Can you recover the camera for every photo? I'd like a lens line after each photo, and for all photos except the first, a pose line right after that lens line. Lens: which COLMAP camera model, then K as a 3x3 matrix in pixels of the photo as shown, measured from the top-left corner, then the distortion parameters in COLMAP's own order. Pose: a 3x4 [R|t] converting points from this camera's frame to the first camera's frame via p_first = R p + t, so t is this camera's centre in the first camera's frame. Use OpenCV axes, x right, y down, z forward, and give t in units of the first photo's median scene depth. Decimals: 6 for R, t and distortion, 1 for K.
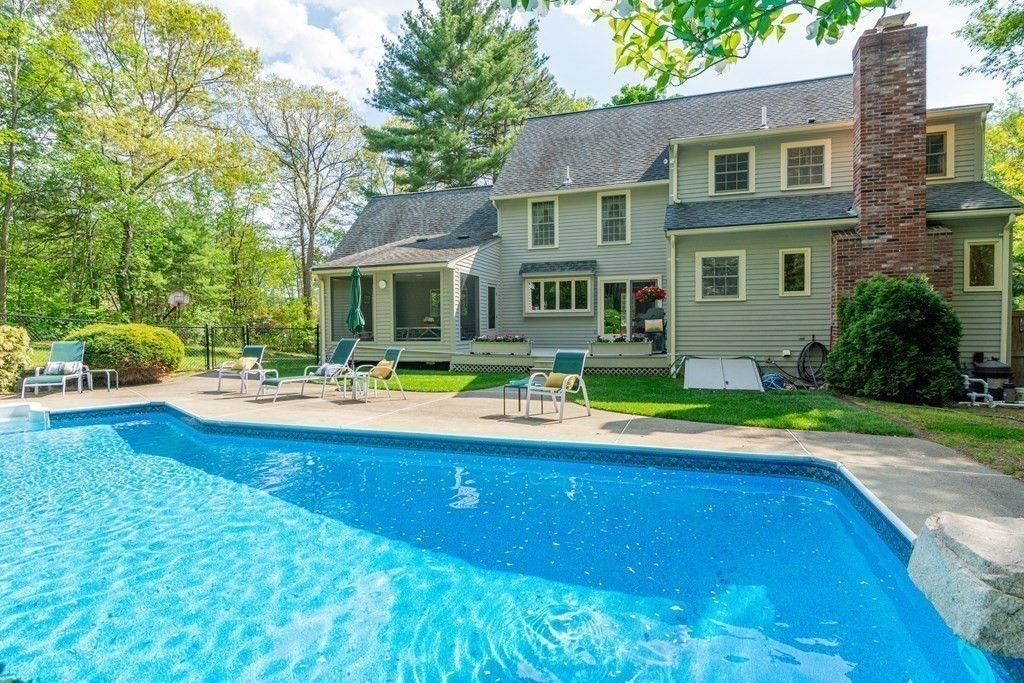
lens RADIAL K [[546.4, 0, 512.2], [0, 546.4, 339.7], [0, 0, 1]] dist [-0.001359, -0.000001]
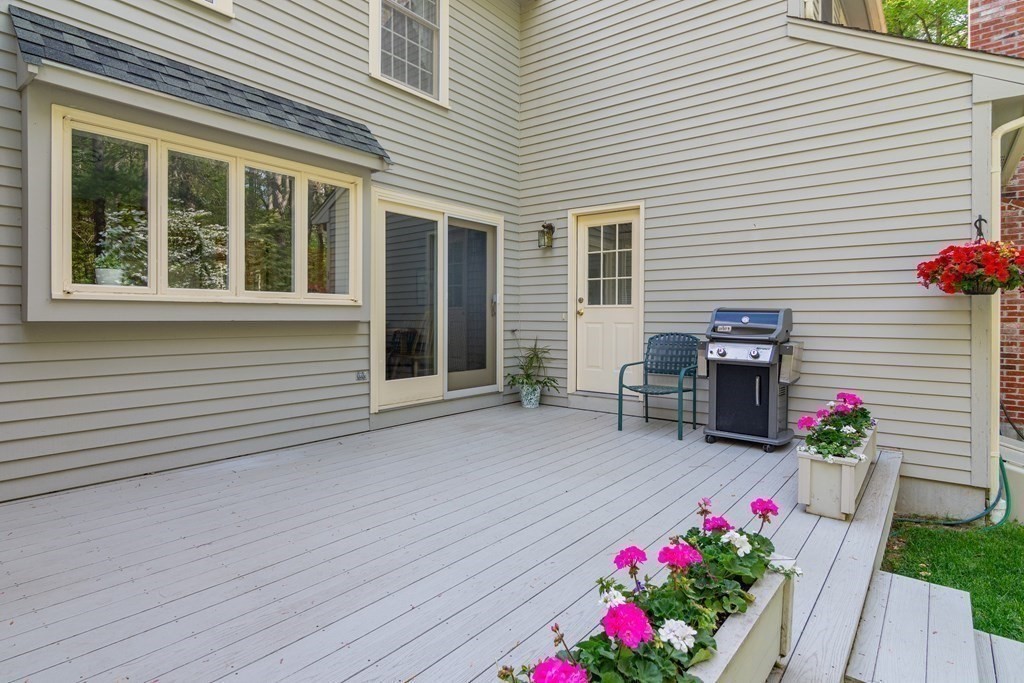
lens RADIAL K [[546.4, 0, 512.2], [0, 546.4, 332.1], [0, 0, 1]] dist [-0.001359, -0.000001]
pose [[0.328605, -0.015600, 0.944338, -0.094546], [0.011624, 0.999855, 0.012472, -0.040346], [-0.944396, 0.006879, 0.328739, 0.837680]]
